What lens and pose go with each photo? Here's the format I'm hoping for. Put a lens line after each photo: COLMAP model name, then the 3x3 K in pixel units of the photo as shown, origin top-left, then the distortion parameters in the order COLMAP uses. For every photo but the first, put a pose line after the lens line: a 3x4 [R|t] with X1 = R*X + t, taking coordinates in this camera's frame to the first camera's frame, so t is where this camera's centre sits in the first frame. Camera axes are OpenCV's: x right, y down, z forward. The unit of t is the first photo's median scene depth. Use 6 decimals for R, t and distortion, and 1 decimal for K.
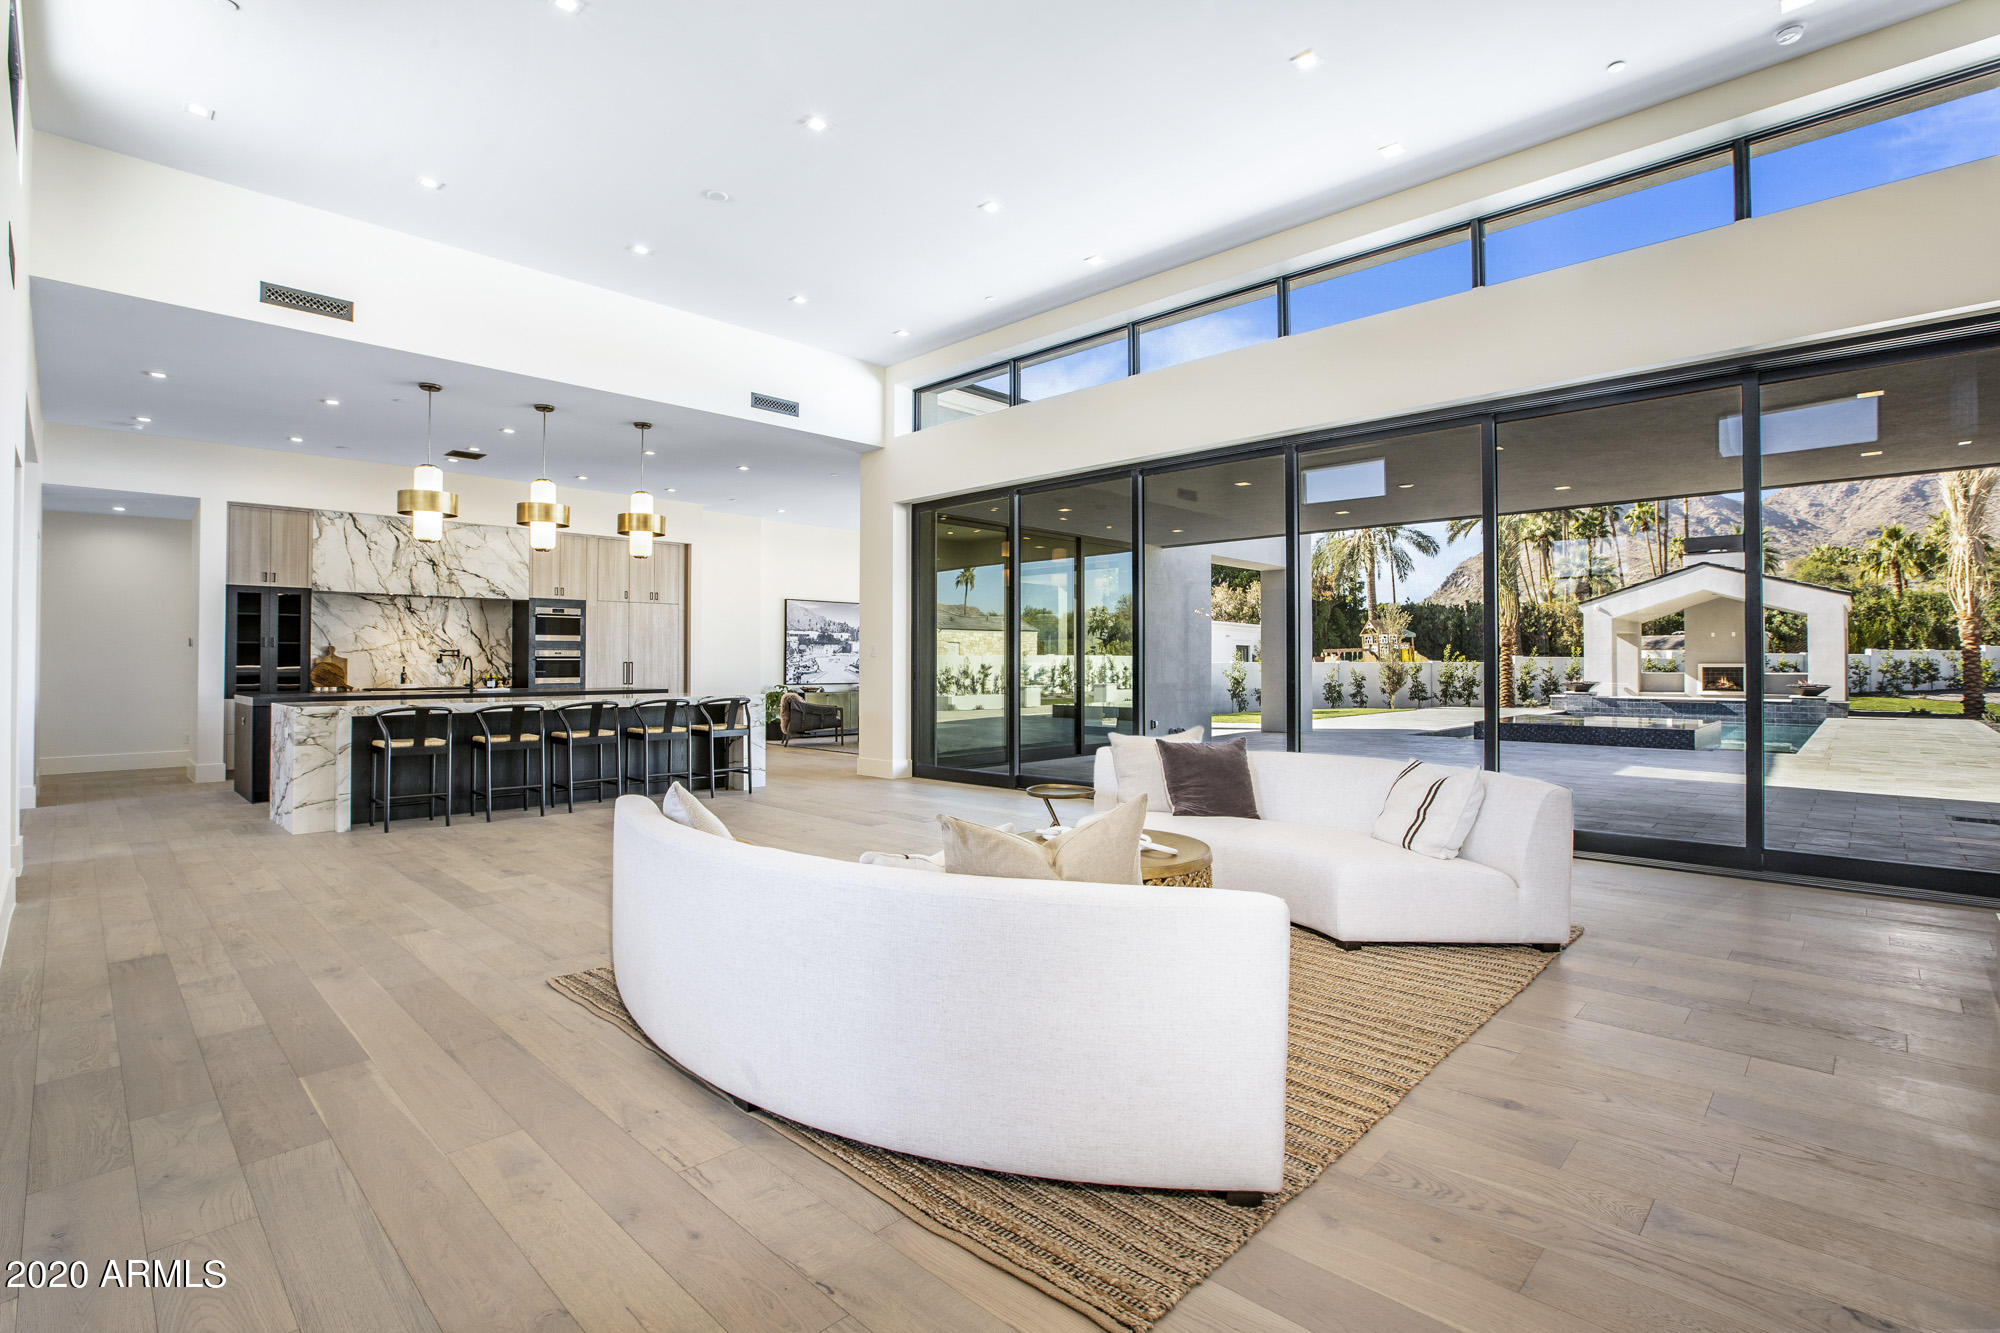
lens RADIAL K [[940.0, 0, 1046.7], [0, 940.0, 646.4], [0, 0, 1]] dist [-0.000948, 0.000913]
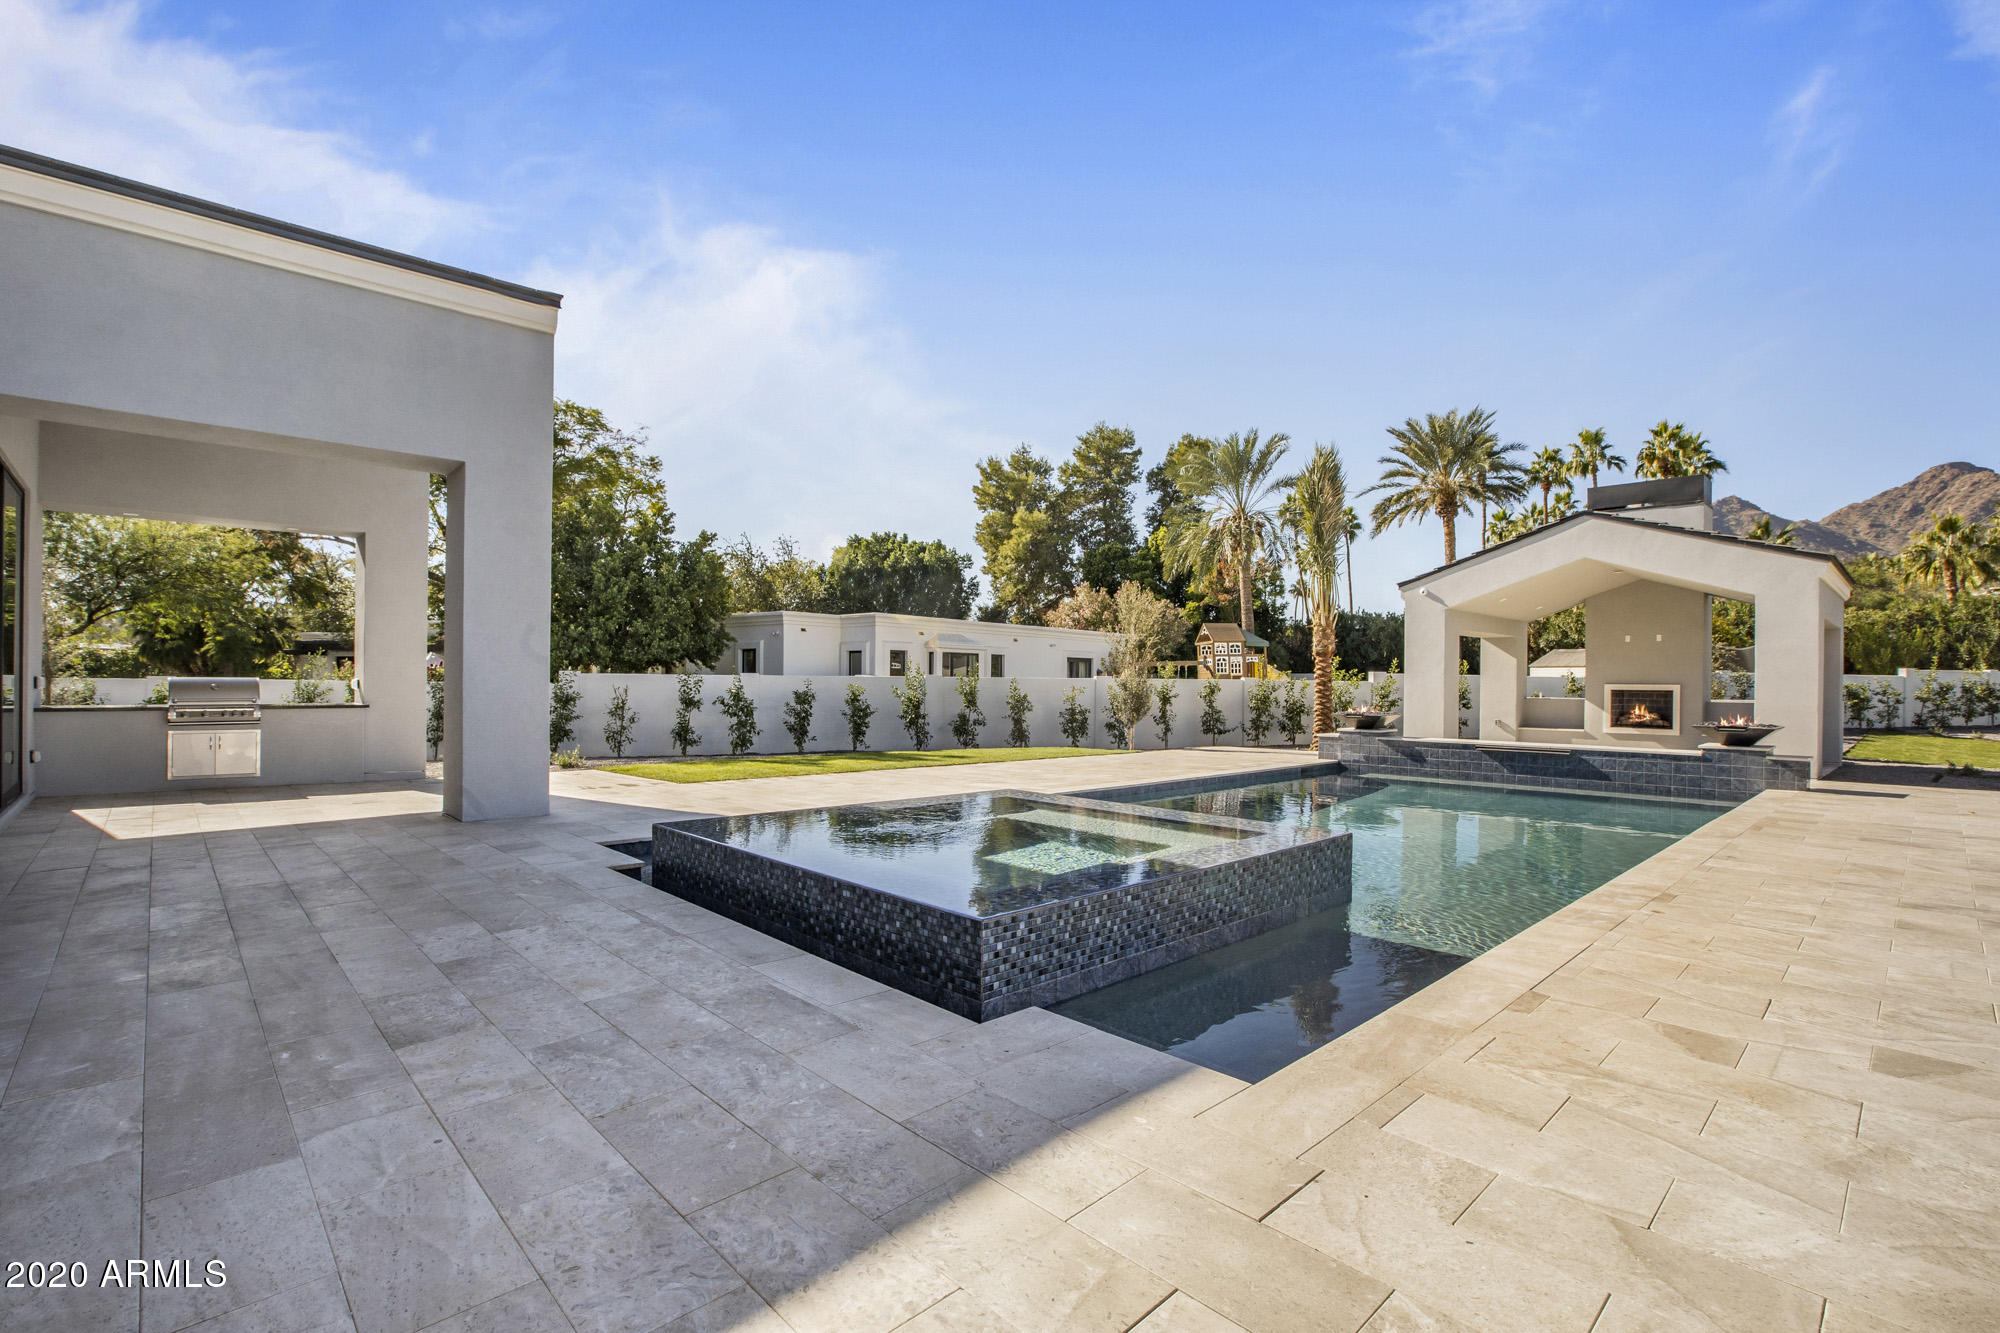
lens RADIAL K [[920.5, 0, 997.9], [0, 920.5, 682.0], [0, 0, 1]] dist [-0.051040, 0.016862]
pose [[0.995750, 0.009624, -0.091597, 0.292675], [-0.007896, 0.999784, 0.019202, 0.006979], [0.091762, -0.018397, 0.995611, 0.304606]]
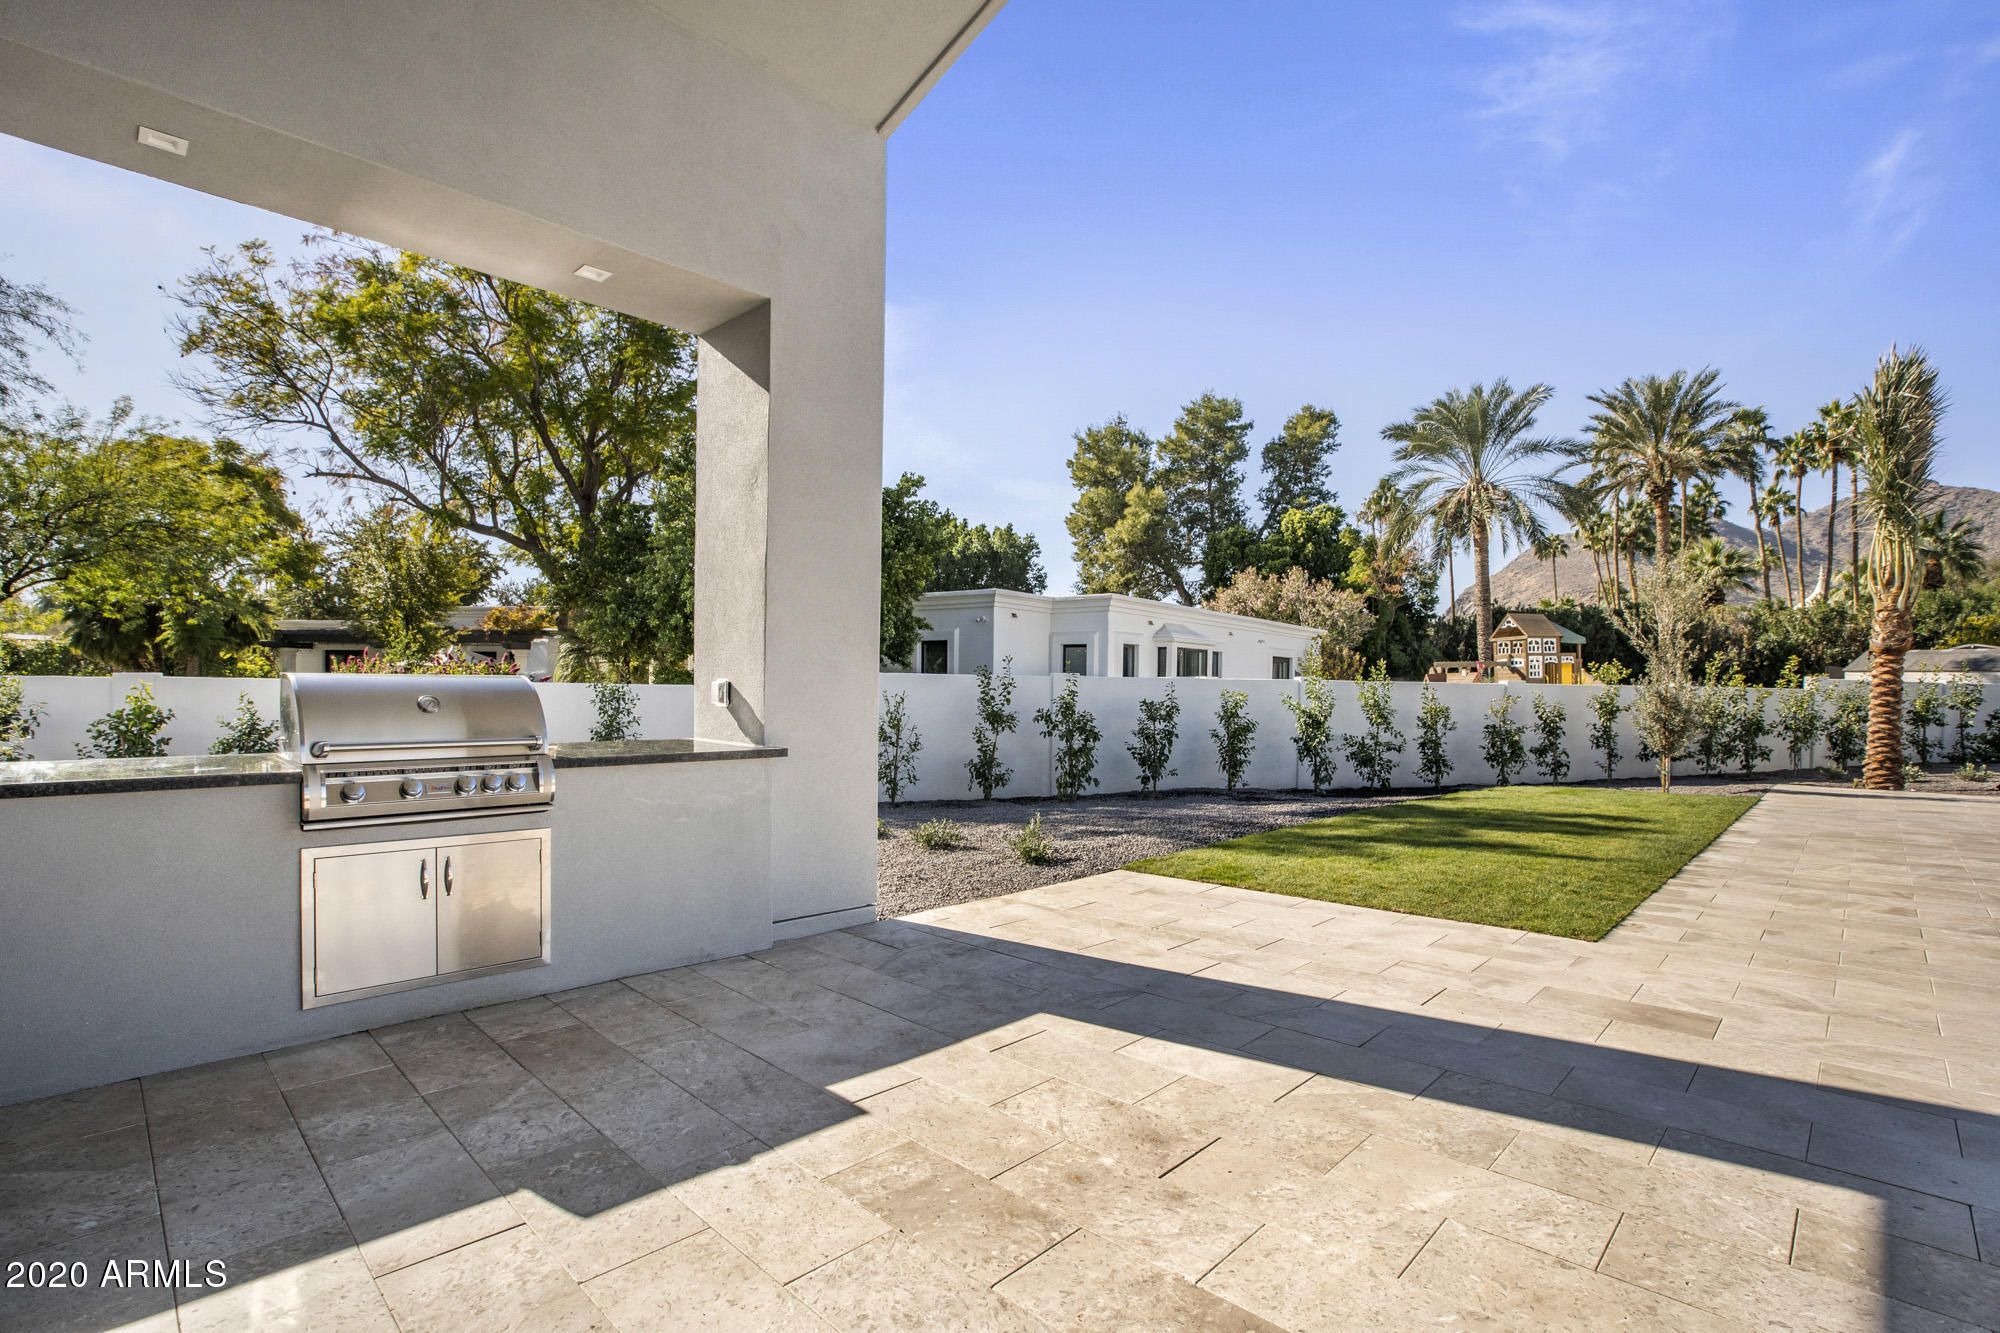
lens RADIAL K [[930.5, 0, 1003.0], [0, 930.5, 701.6], [0, 0, 1]] dist [-0.044981, 0.014033]
pose [[0.998750, 0.015351, -0.047579, 0.065192], [-0.013555, 0.999192, 0.037836, 0.011518], [0.048121, -0.037144, 0.998151, 0.485831]]
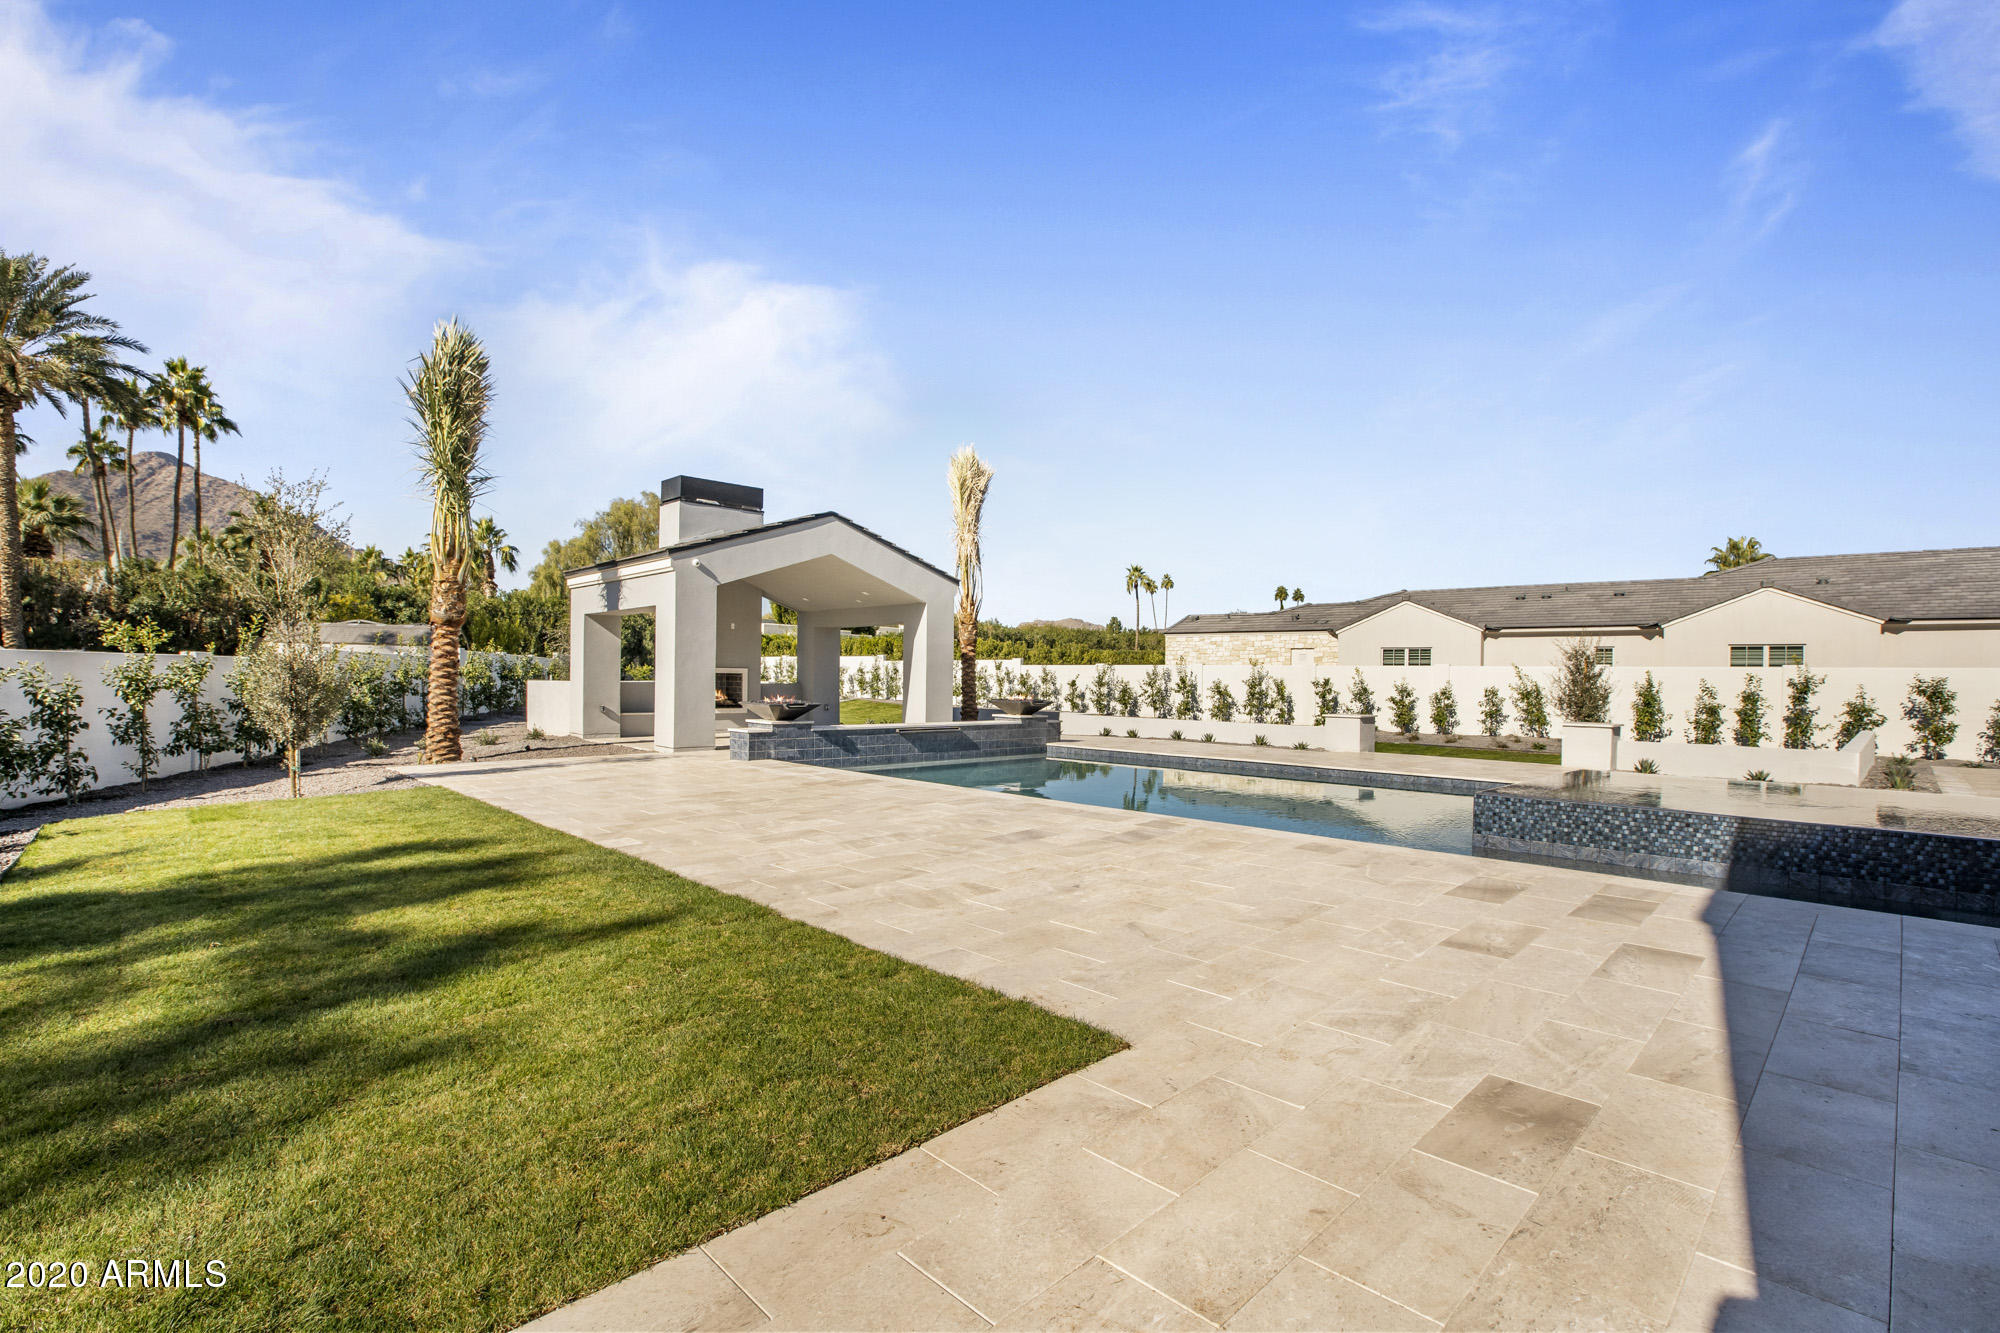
lens RADIAL K [[922.7, 0, 999.3], [0, 922.7, 681.8], [0, 0, 1]] dist [-0.053686, 0.018794]
pose [[0.082098, -0.003196, 0.996619, 0.056440], [-0.031548, 0.999485, 0.005804, 0.015164], [-0.996125, -0.031918, 0.081955, 0.629741]]
